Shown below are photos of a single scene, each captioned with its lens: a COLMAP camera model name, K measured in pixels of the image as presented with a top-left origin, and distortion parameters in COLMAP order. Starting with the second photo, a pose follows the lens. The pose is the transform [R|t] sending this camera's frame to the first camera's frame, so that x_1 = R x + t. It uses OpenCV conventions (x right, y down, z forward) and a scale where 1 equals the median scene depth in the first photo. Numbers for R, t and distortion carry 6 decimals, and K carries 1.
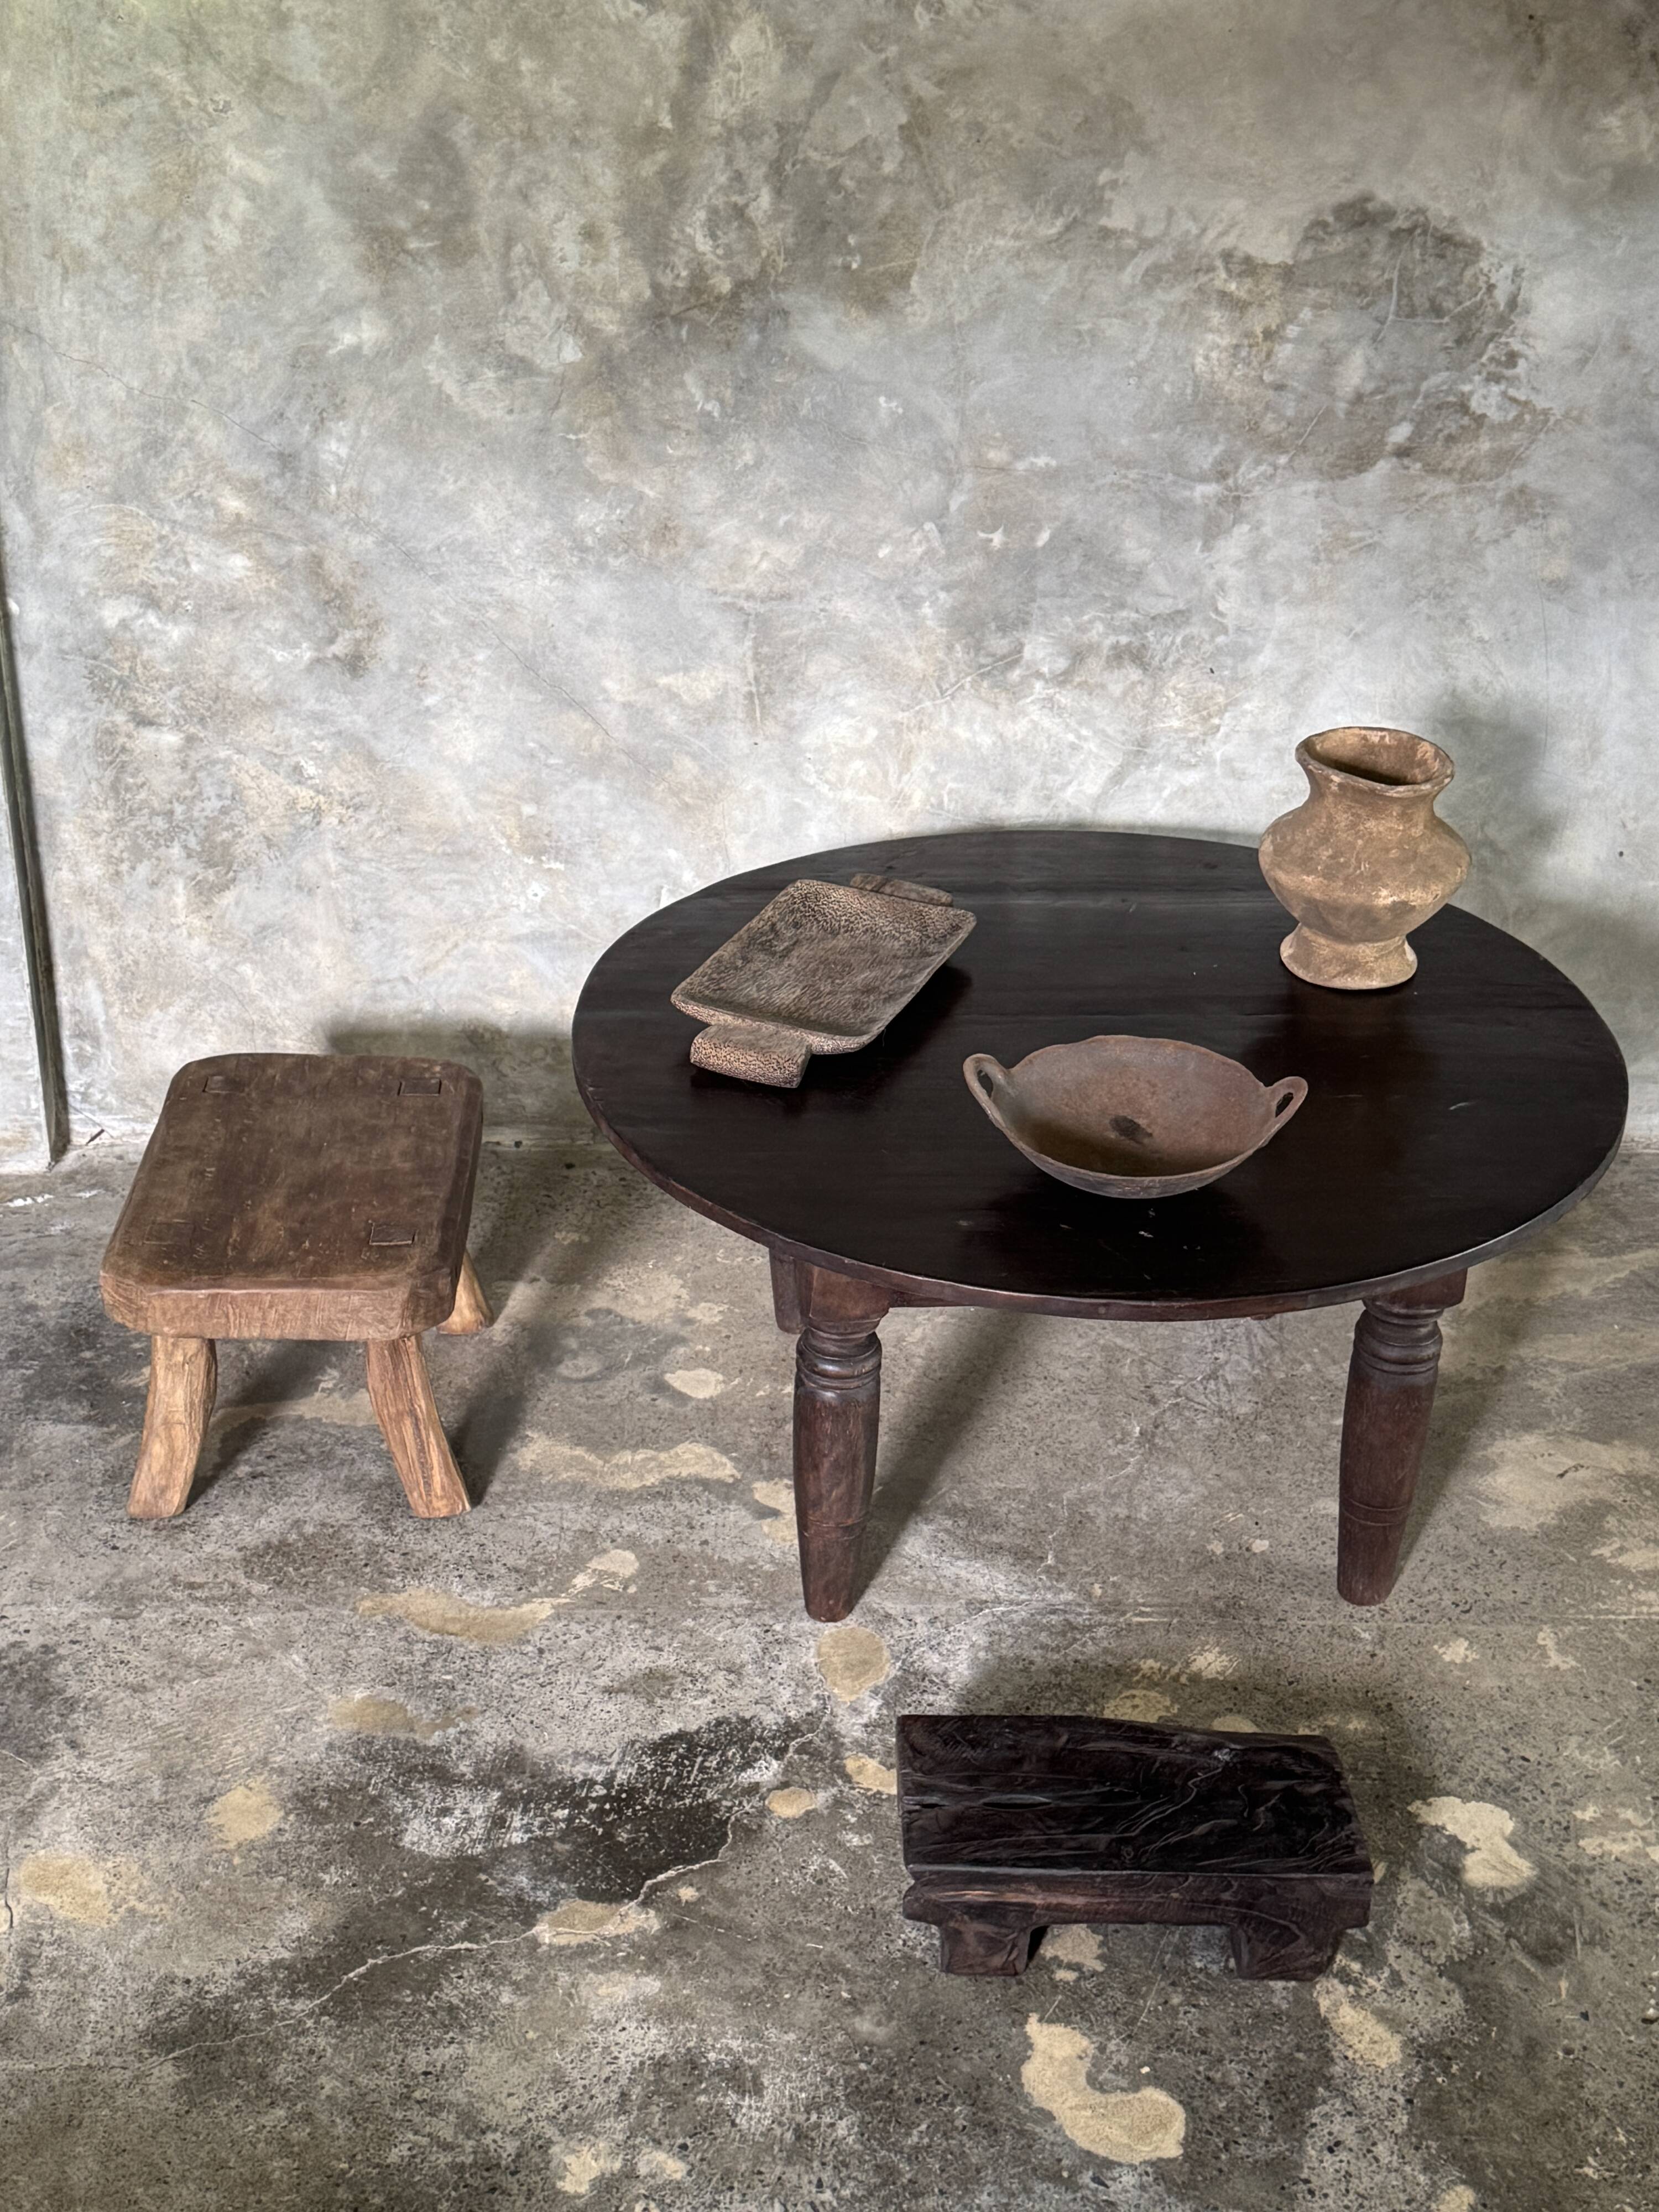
lens RADIAL K [[2972.6, 0, 816.0], [0, 2972.6, 1111.2], [0, 0, 1]] dist [0.128995, 0.000000]
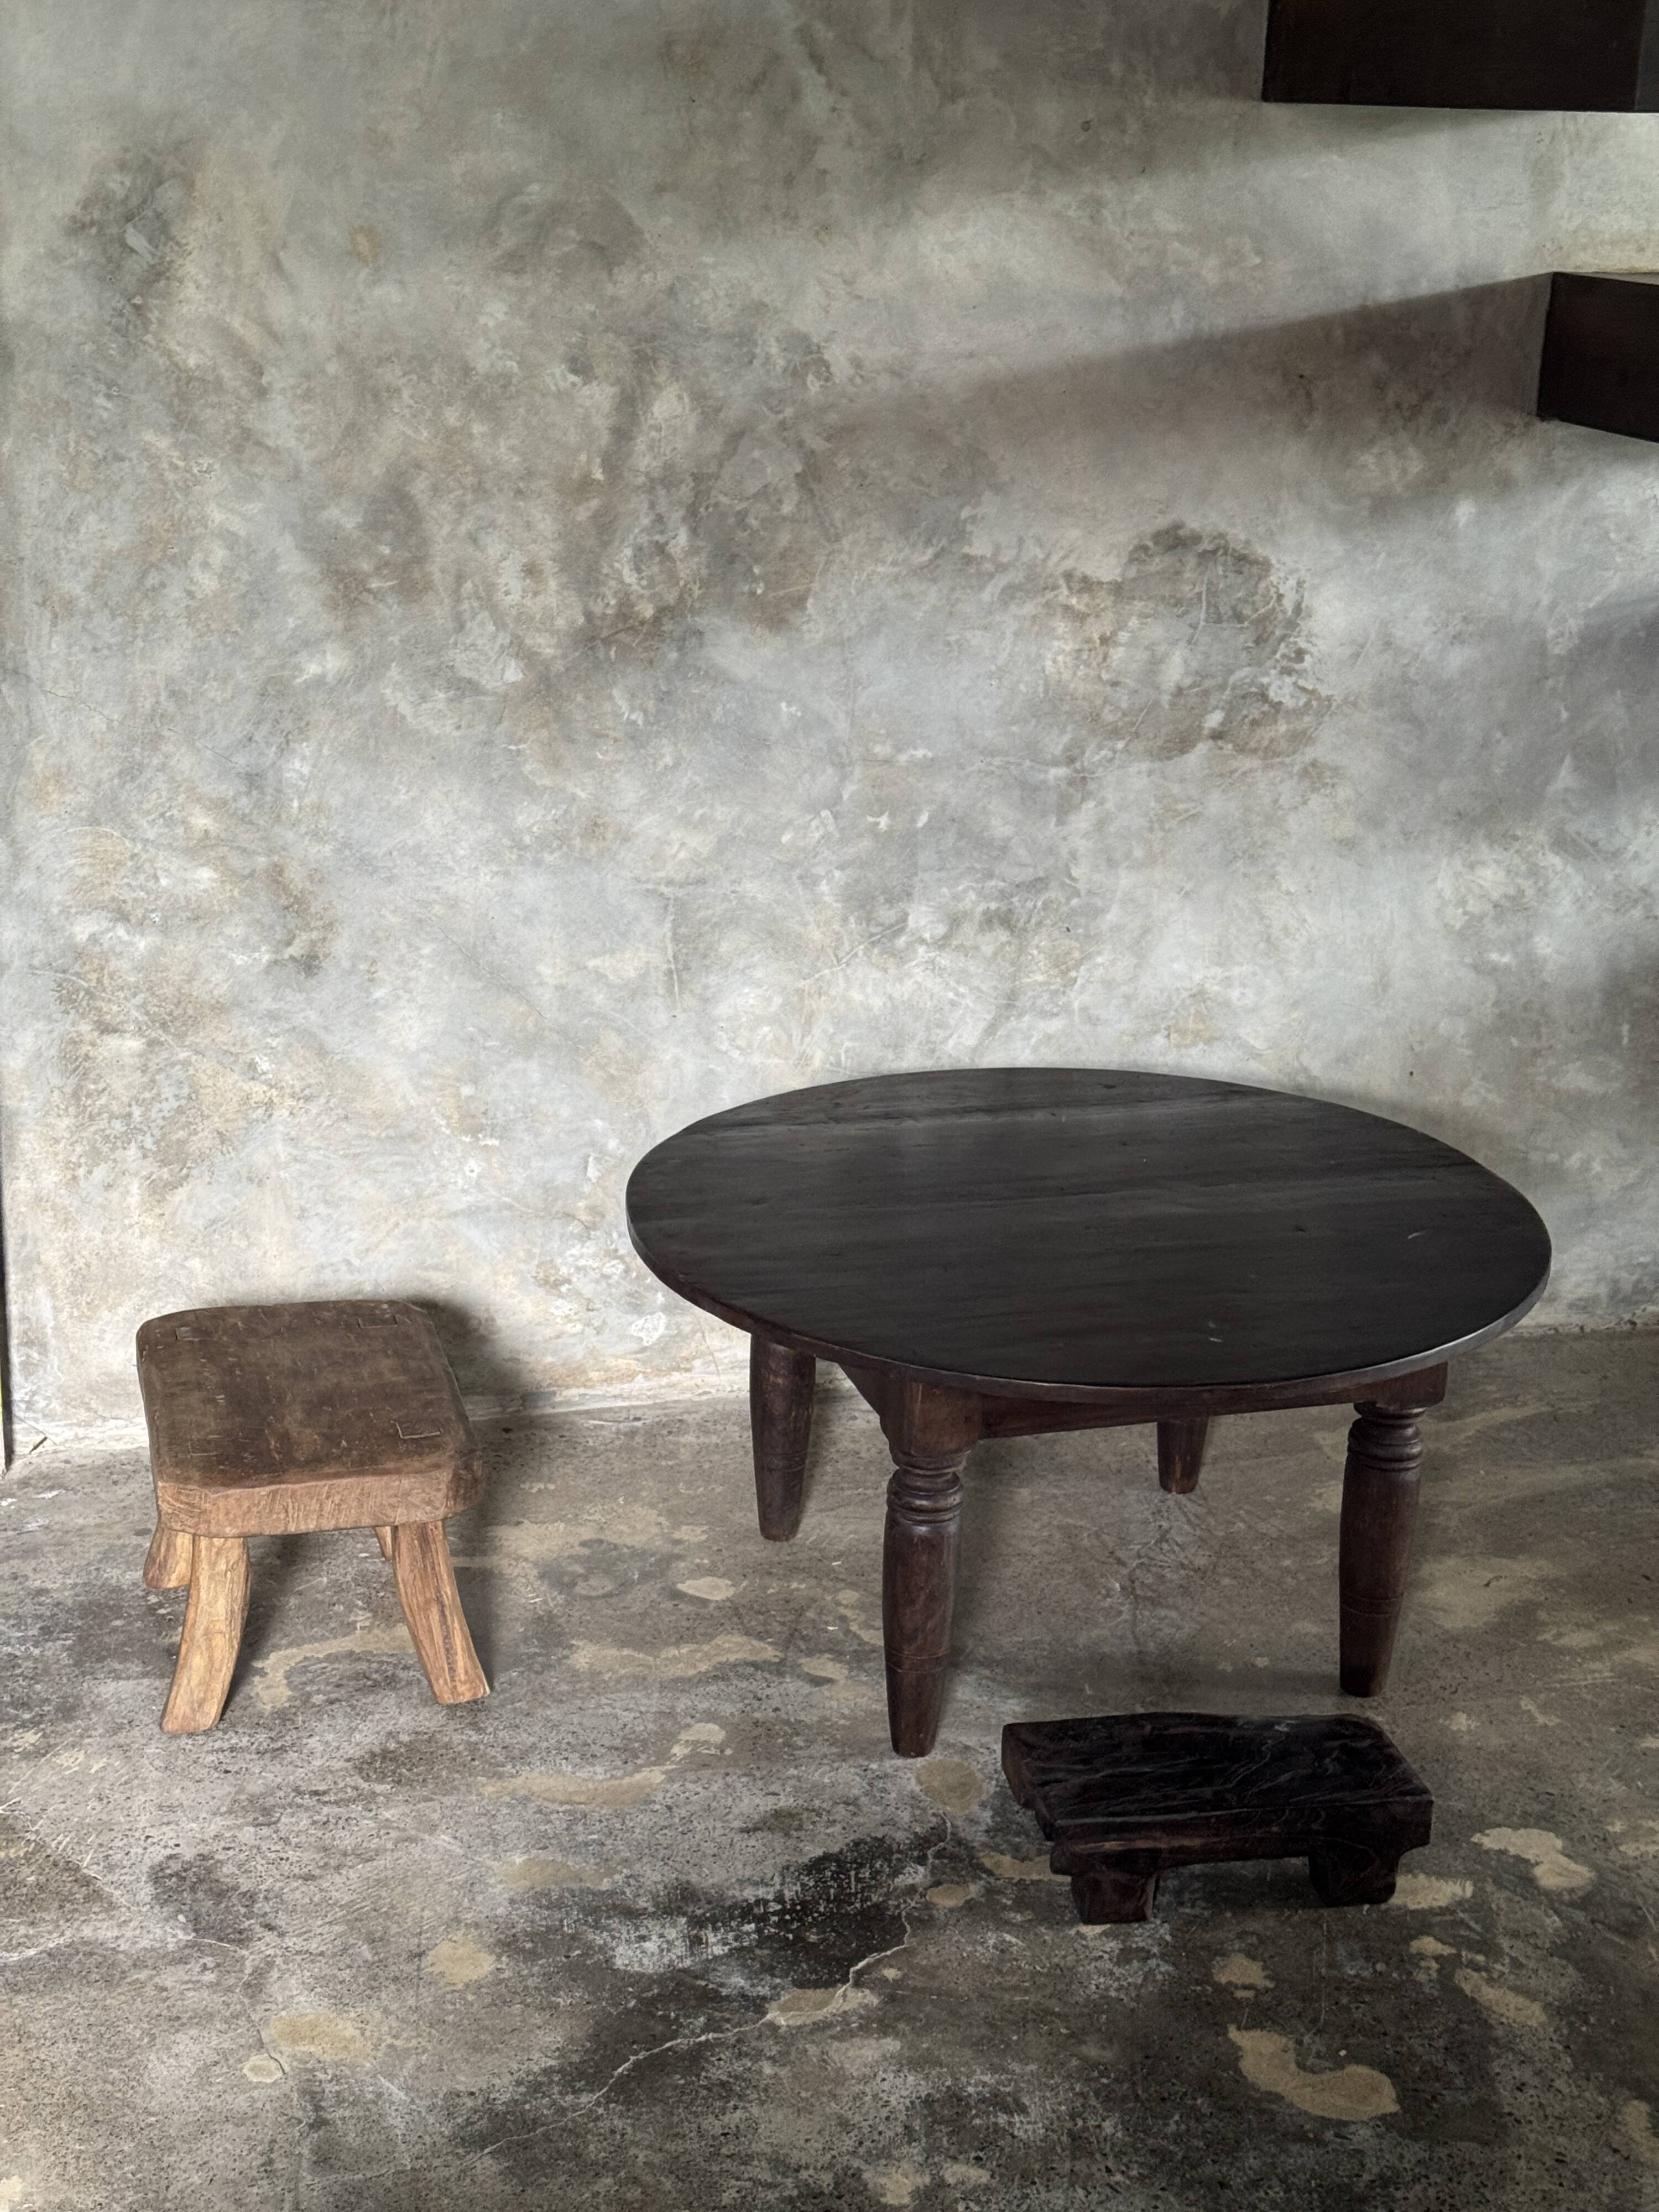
lens RADIAL K [[3115.6, 0, 813.2], [0, 3115.6, 1091.3], [0, 0, 1]] dist [0.126755, 0.000000]
pose [[0.975386, -0.062019, 0.211602, -0.228560], [0.096786, 0.982664, -0.158127, 0.096228], [-0.198127, 0.174716, 0.964479, -0.122424]]
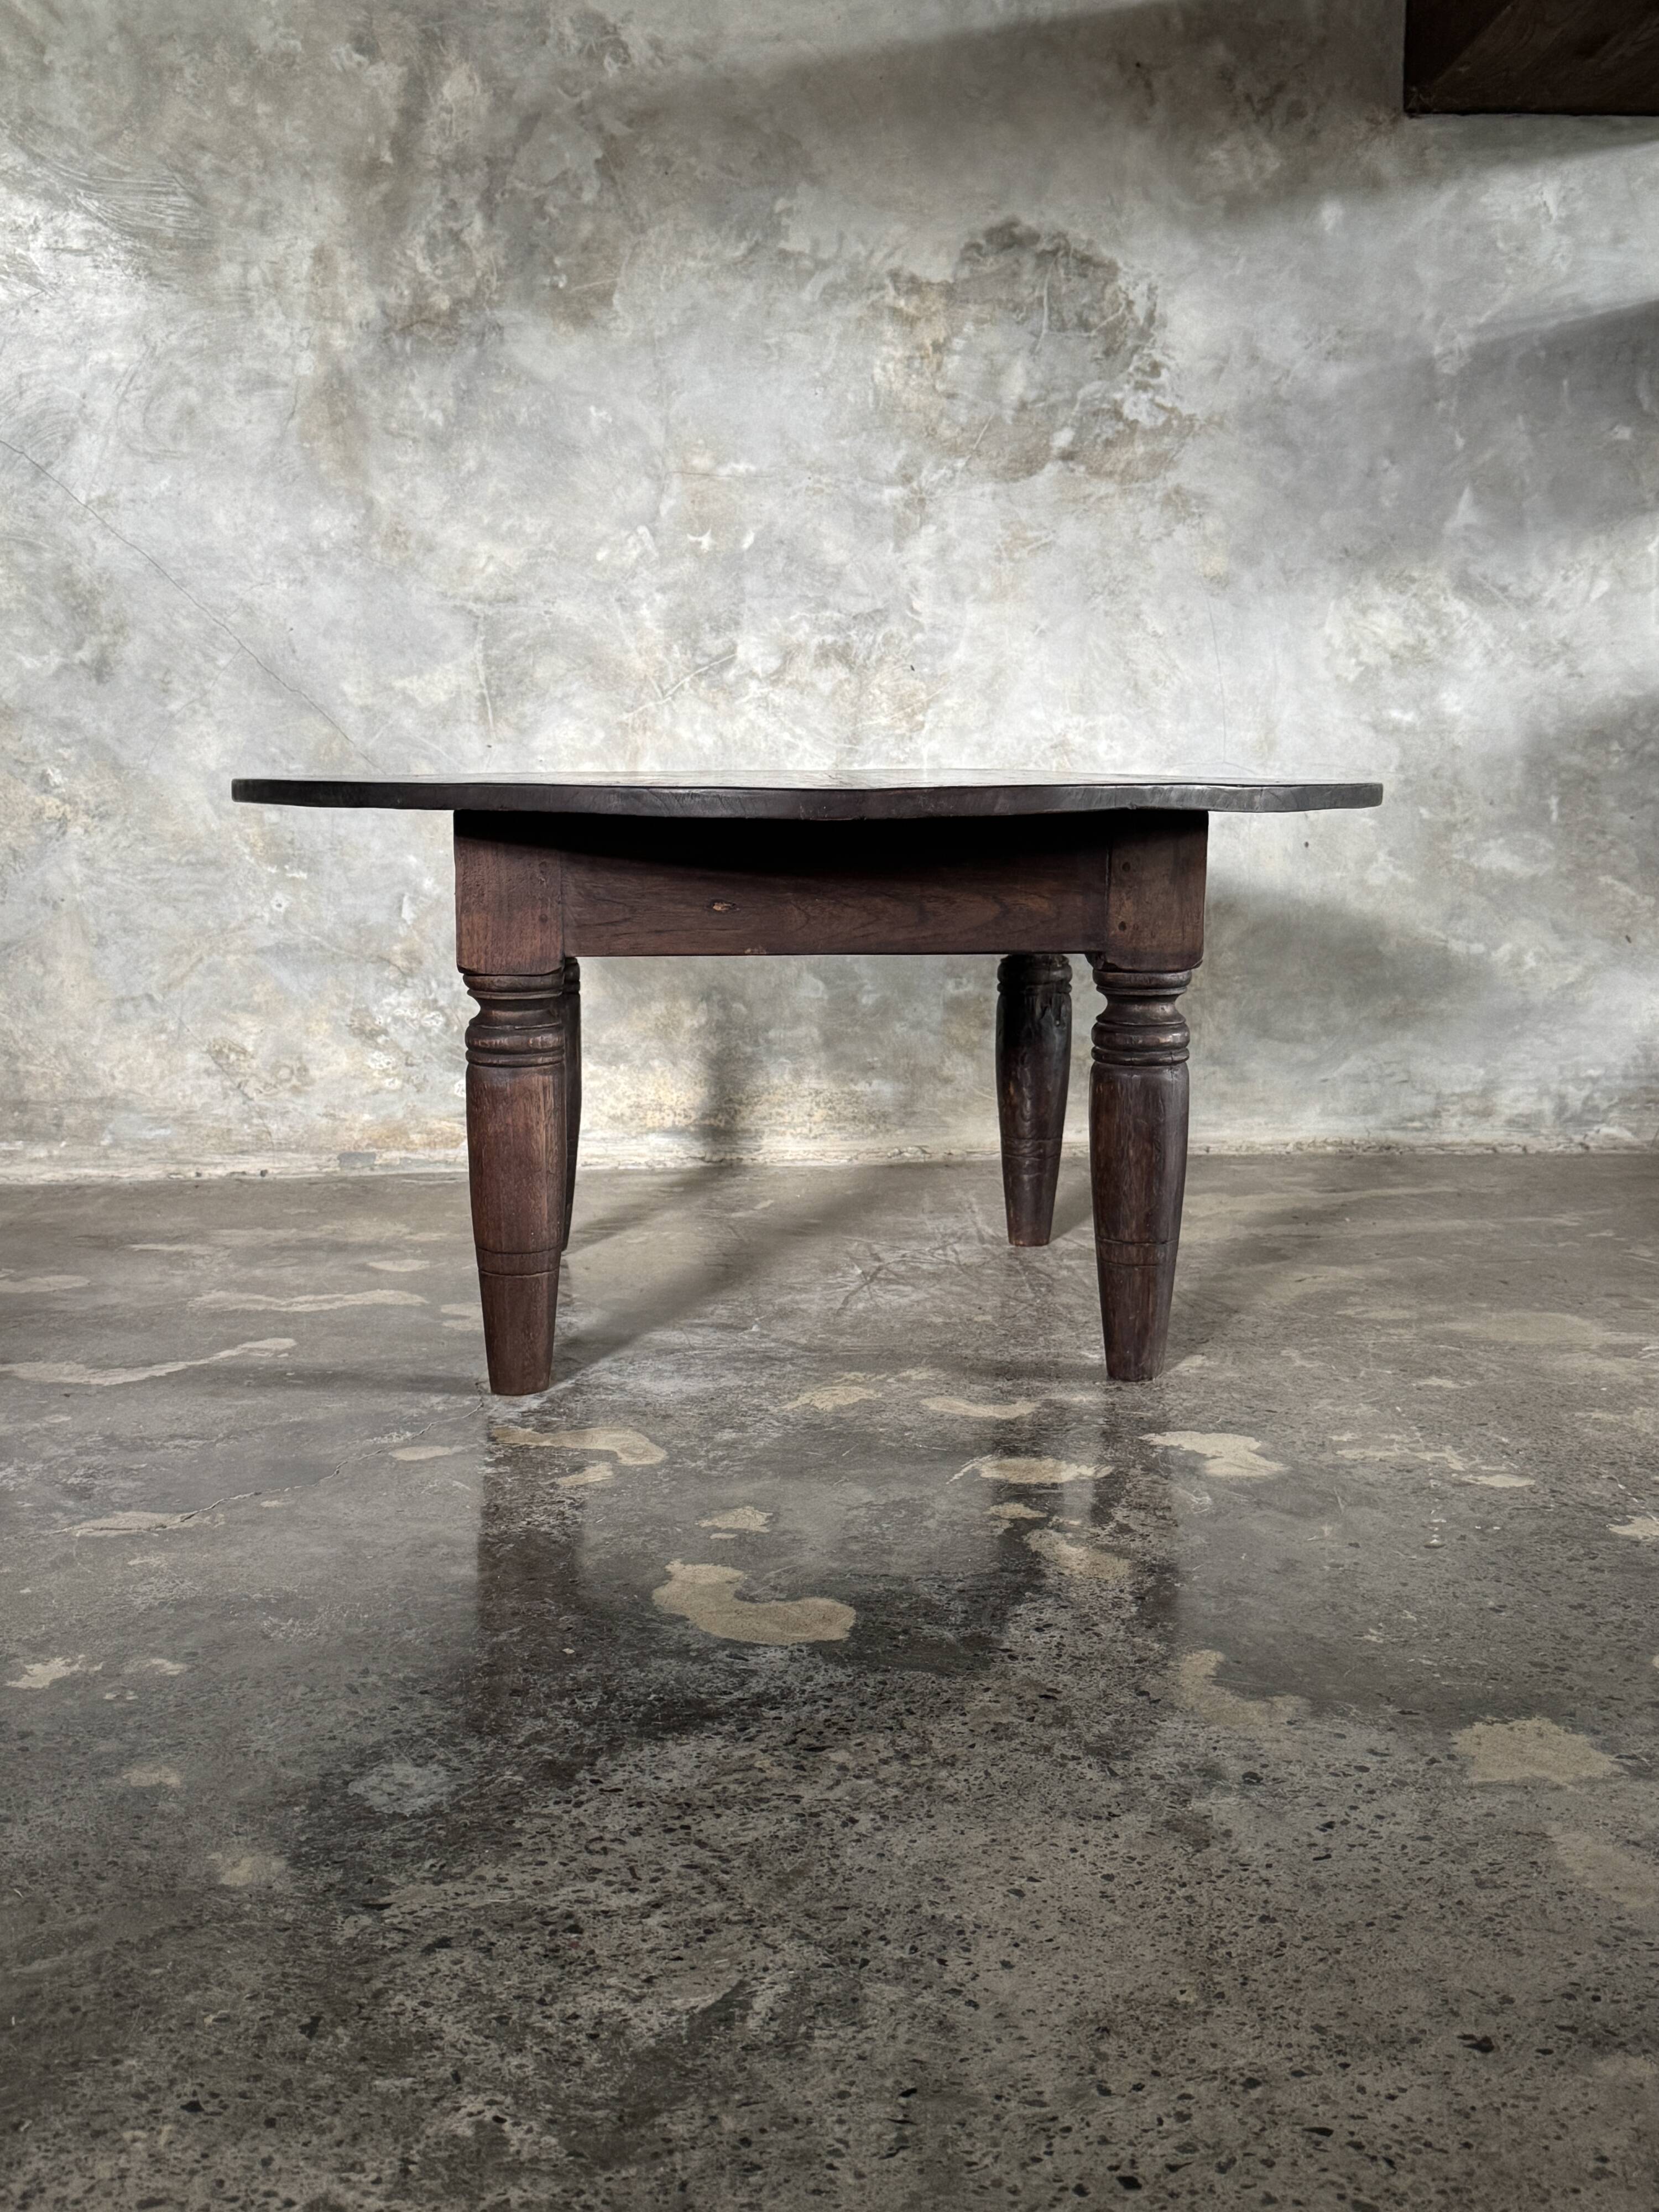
lens RADIAL K [[2309.9, 0, 825.4], [0, 2309.9, 1100.8], [0, 0, 1]] dist [0.117277, 0.000000]
pose [[0.998904, -0.027252, 0.038065, 0.068260], [0.038495, 0.940857, -0.336609, 0.294453], [-0.026640, 0.337705, 0.940875, 0.278651]]
